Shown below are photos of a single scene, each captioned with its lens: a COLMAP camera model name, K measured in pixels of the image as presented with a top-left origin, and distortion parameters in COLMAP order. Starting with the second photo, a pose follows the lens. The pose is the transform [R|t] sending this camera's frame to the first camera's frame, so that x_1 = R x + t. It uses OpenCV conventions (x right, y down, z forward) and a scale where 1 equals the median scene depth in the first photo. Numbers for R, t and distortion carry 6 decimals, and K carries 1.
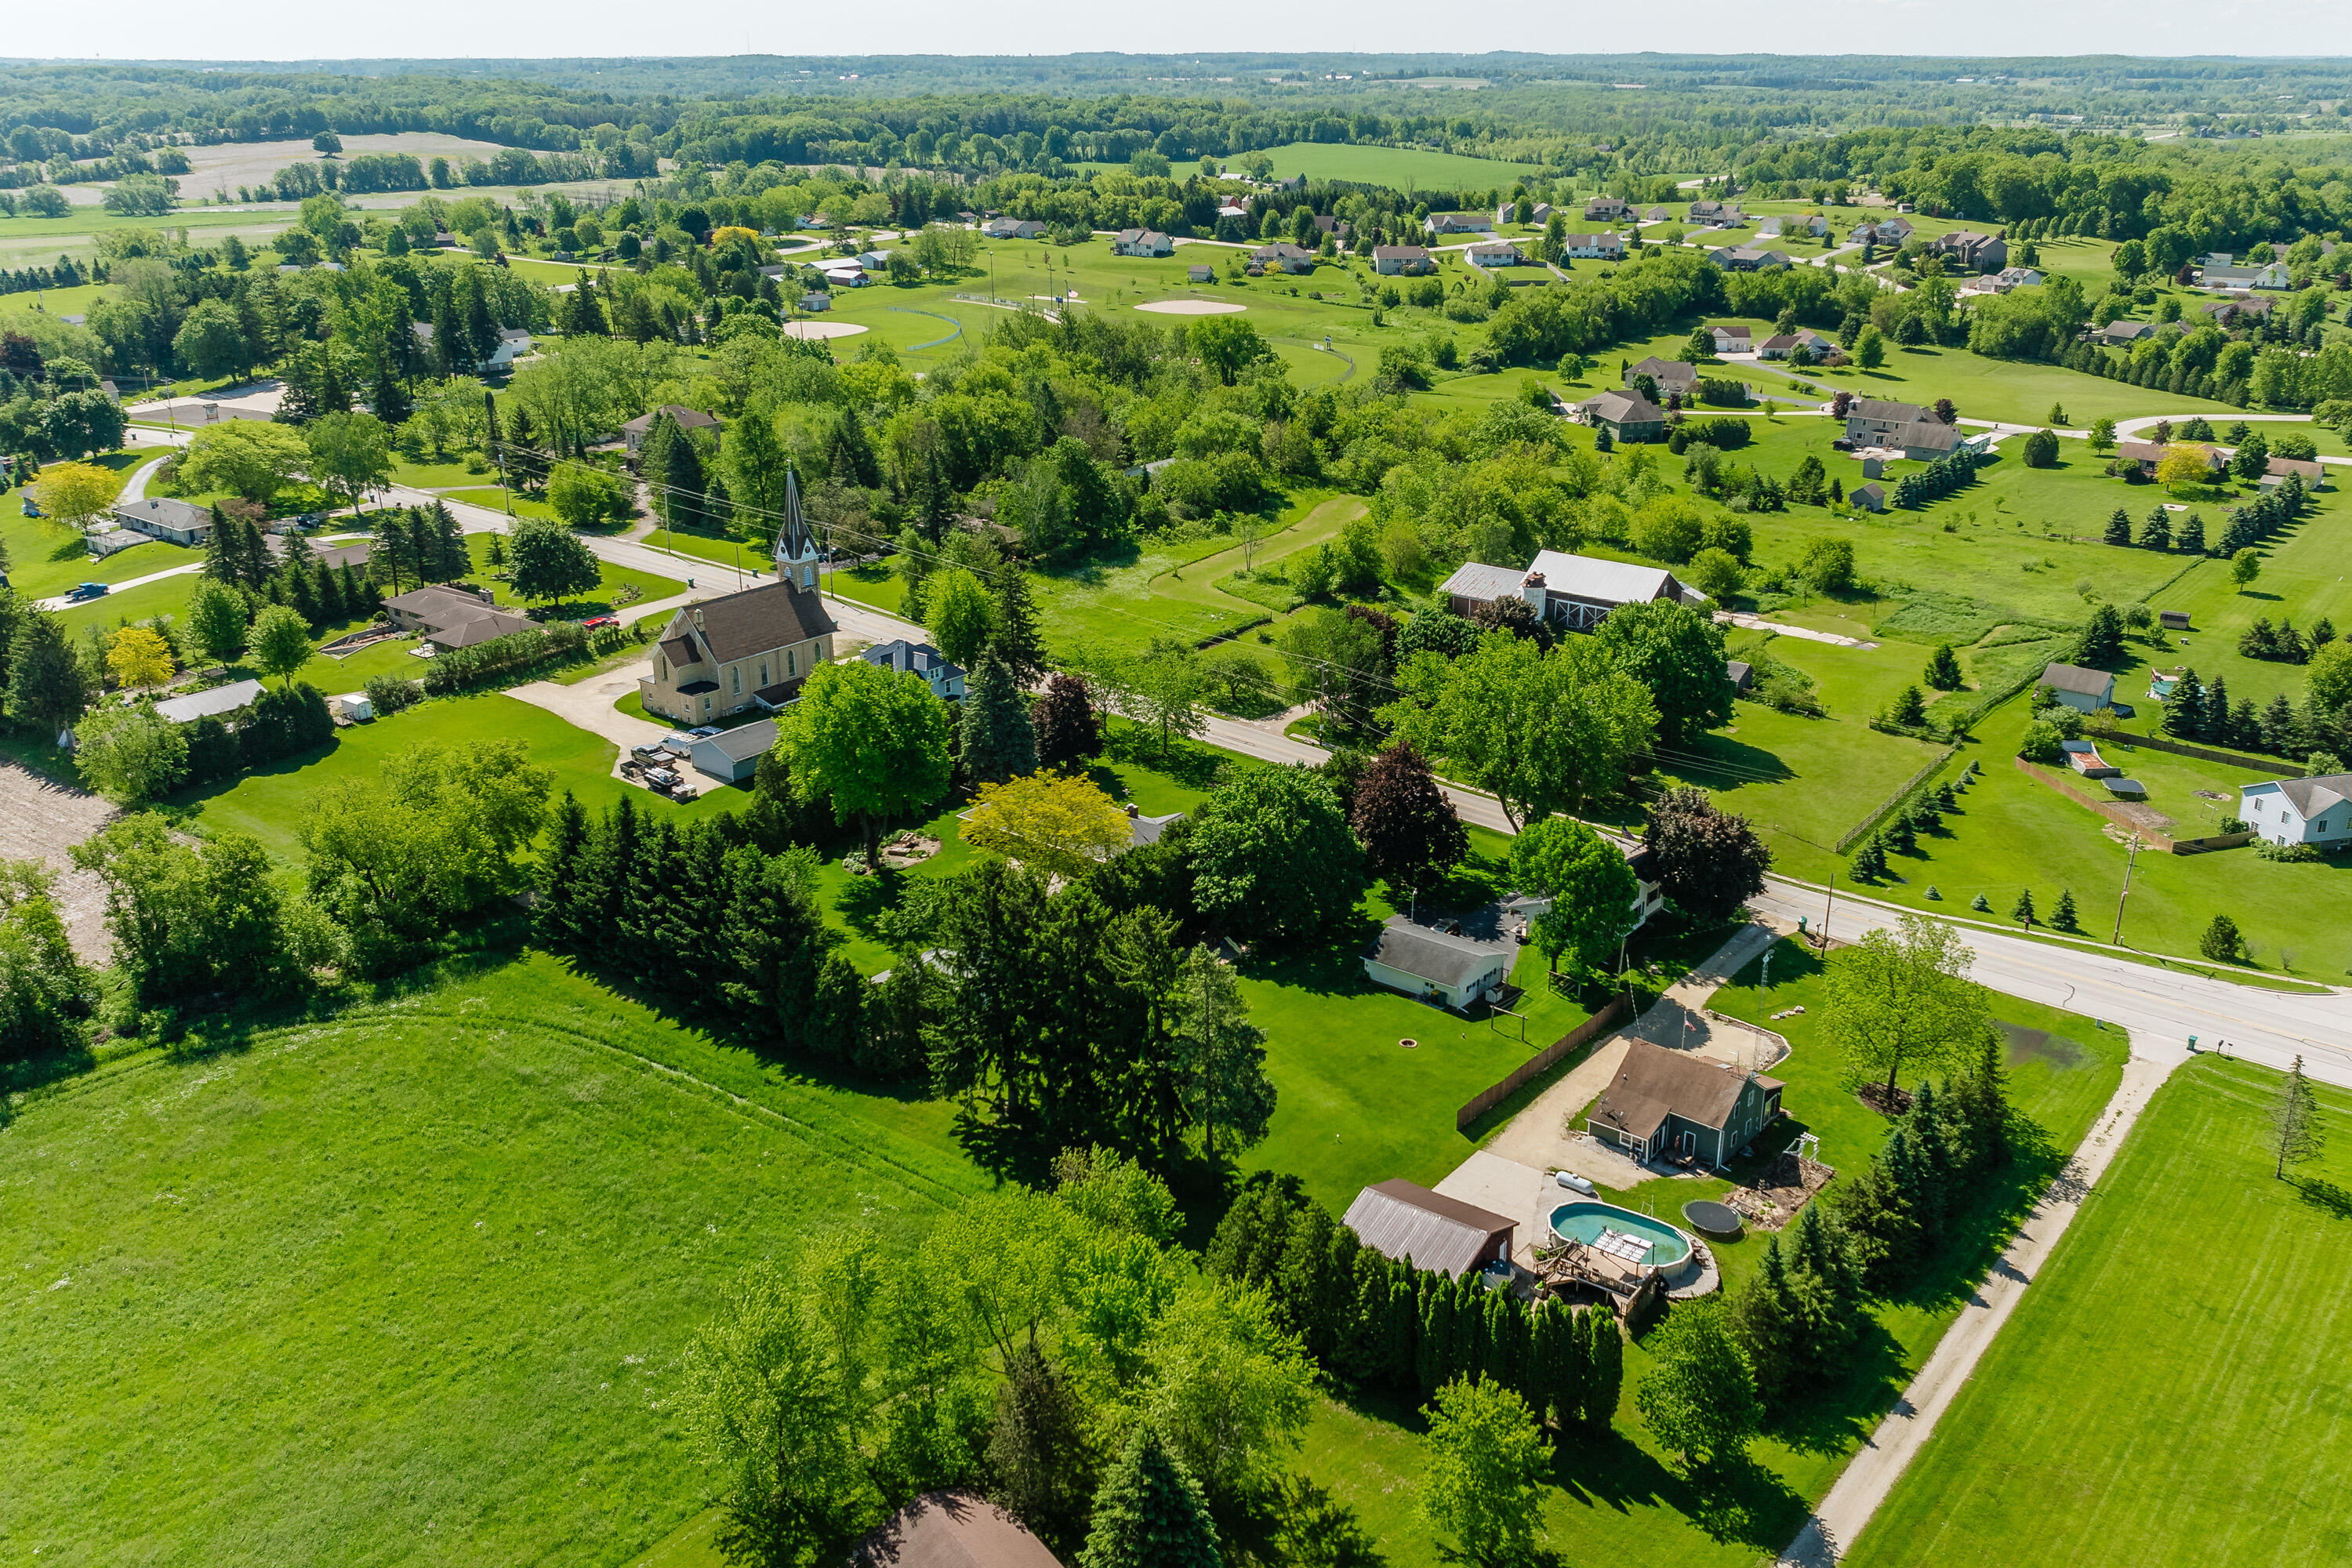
lens RADIAL K [[1970.4, 0, 1256.1], [0, 1970.4, 775.6], [0, 0, 1]] dist [-0.011909, -0.017999]
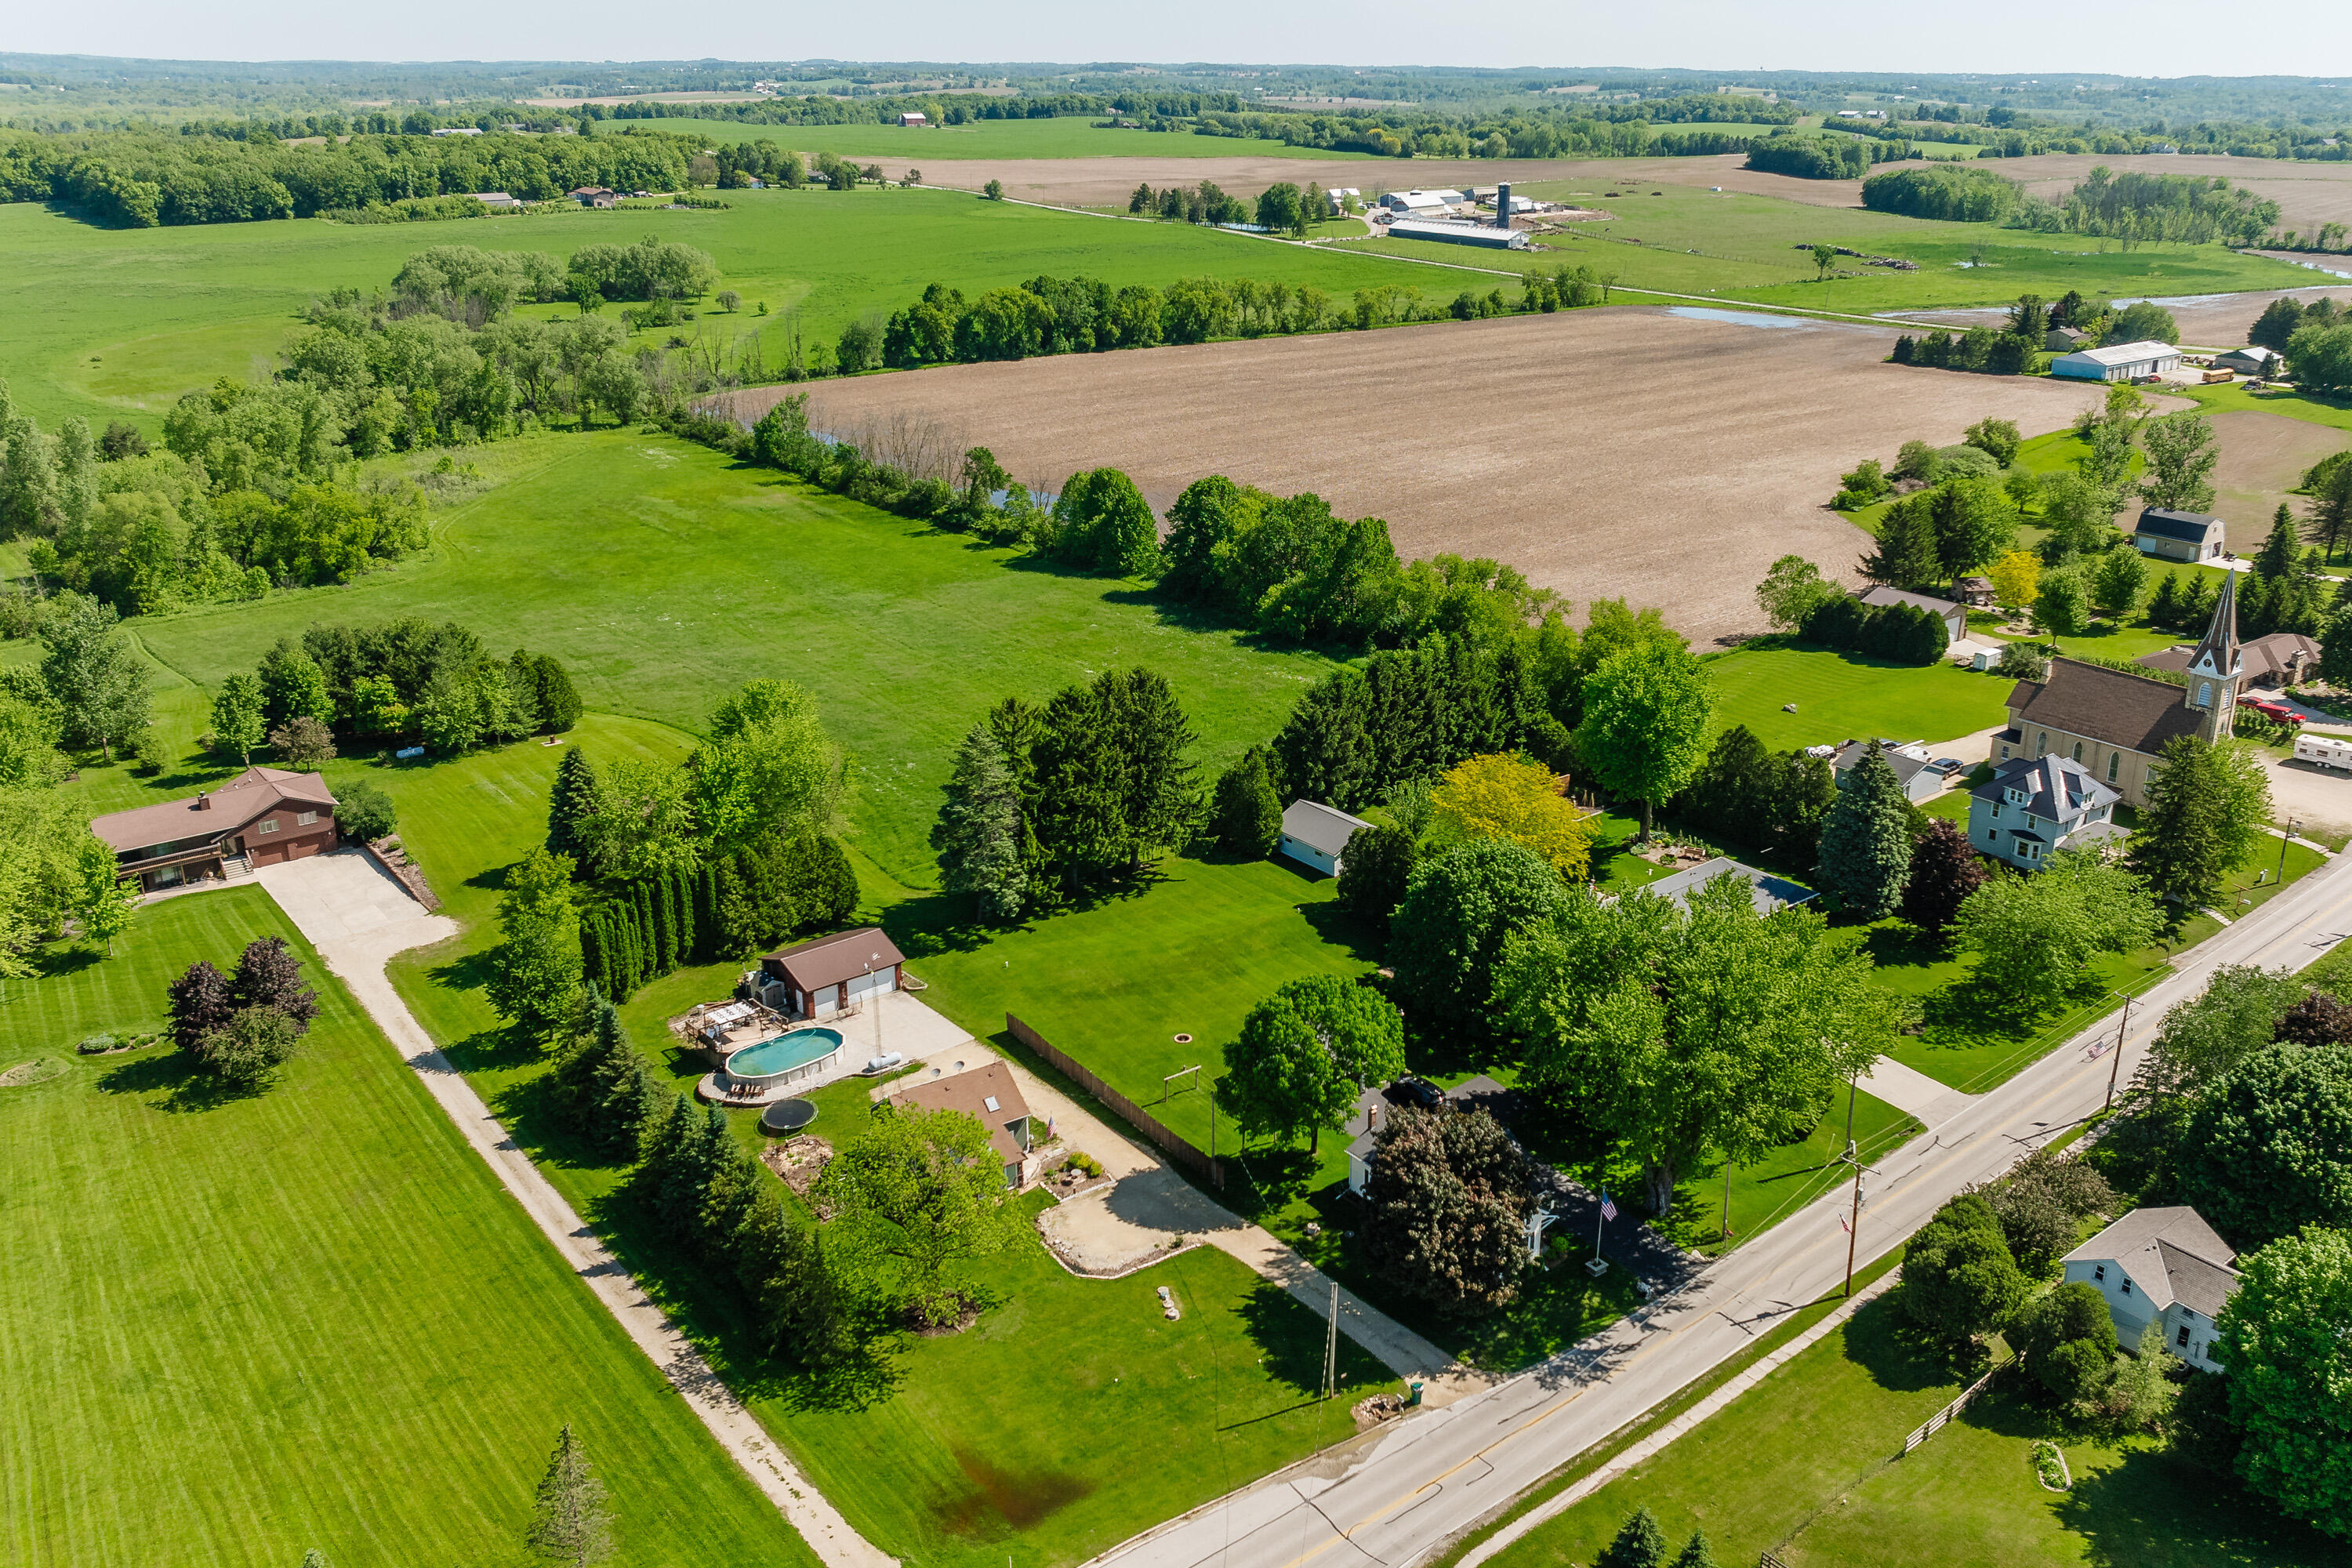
lens RADIAL K [[1970.4, 0, 1256.1], [0, 1970.4, 775.6], [0, 0, 1]] dist [-0.011909, -0.017999]
pose [[-0.233270, 0.332632, -0.913751, 0.495002], [-0.346739, 0.849454, 0.397744, -0.204776], [0.908492, 0.409614, -0.082816, 0.560218]]
